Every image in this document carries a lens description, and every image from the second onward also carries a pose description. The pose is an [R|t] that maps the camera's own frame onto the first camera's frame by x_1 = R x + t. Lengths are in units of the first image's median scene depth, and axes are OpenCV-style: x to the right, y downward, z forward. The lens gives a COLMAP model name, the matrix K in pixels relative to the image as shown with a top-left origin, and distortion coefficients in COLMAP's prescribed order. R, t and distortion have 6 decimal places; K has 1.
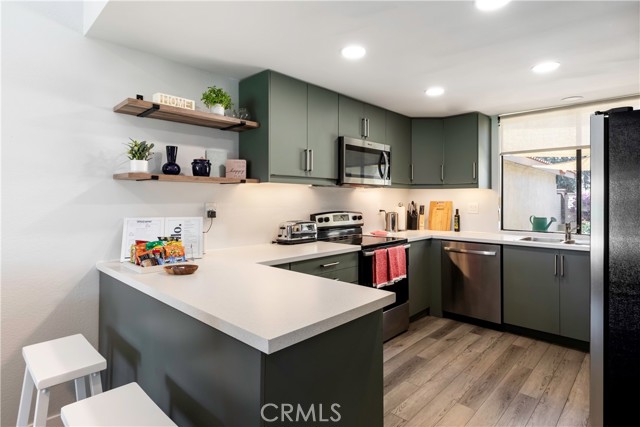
lens RADIAL K [[341.8, 0, 318.1], [0, 341.8, 201.0], [0, 0, 1]] dist [-0.000837, 0.000070]
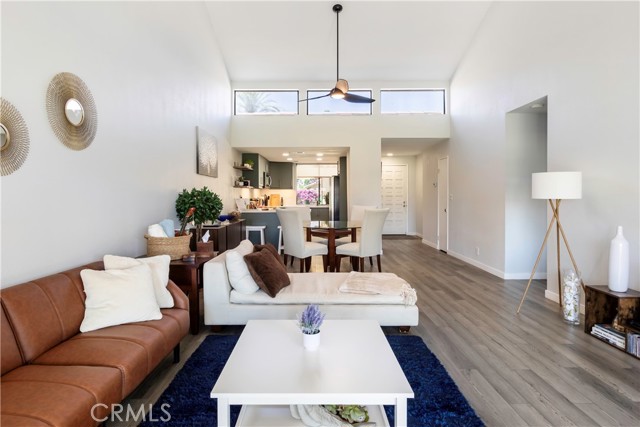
lens RADIAL K [[350.7, 0, 319.9], [0, 350.7, 196.9], [0, 0, 1]] dist [-0.001435, -0.001070]
pose [[0.709239, -0.006604, 0.704938, -1.551430], [0.005719, 0.999977, 0.003613, 0.016606], [-0.704945, 0.001469, 0.709260, -1.319516]]
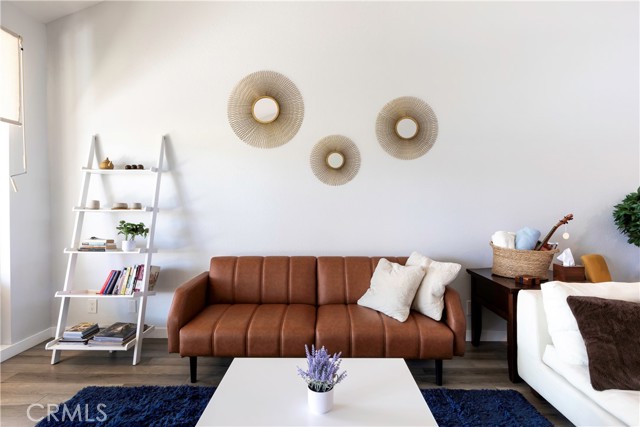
lens RADIAL K [[341.8, 0, 318.1], [0, 341.8, 201.0], [0, 0, 1]] dist [-0.000837, 0.000070]
pose [[0.682120, -0.006538, -0.731211, -0.905904], [-0.000402, 0.999957, -0.009316, 0.029477], [0.731240, 0.006648, 0.682088, -1.176837]]
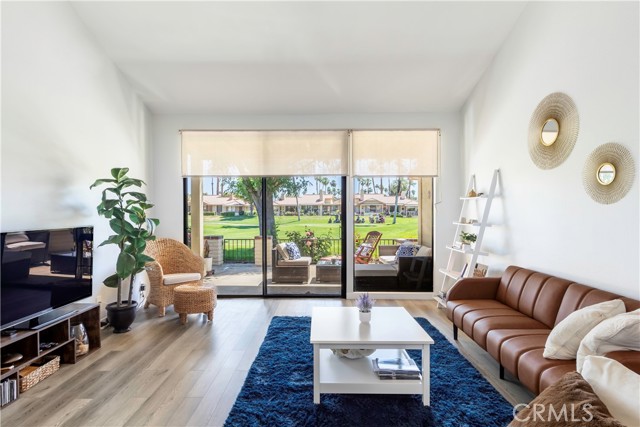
lens RADIAL K [[346.4, 0, 304.3], [0, 346.4, 214.2], [0, 0, 1]] dist [0.000628, -0.000242]
pose [[-0.743387, 0.004039, -0.668850, -0.548488], [-0.001613, 0.999968, 0.007831, -0.002694], [0.668860, 0.006900, -0.743356, -0.422687]]
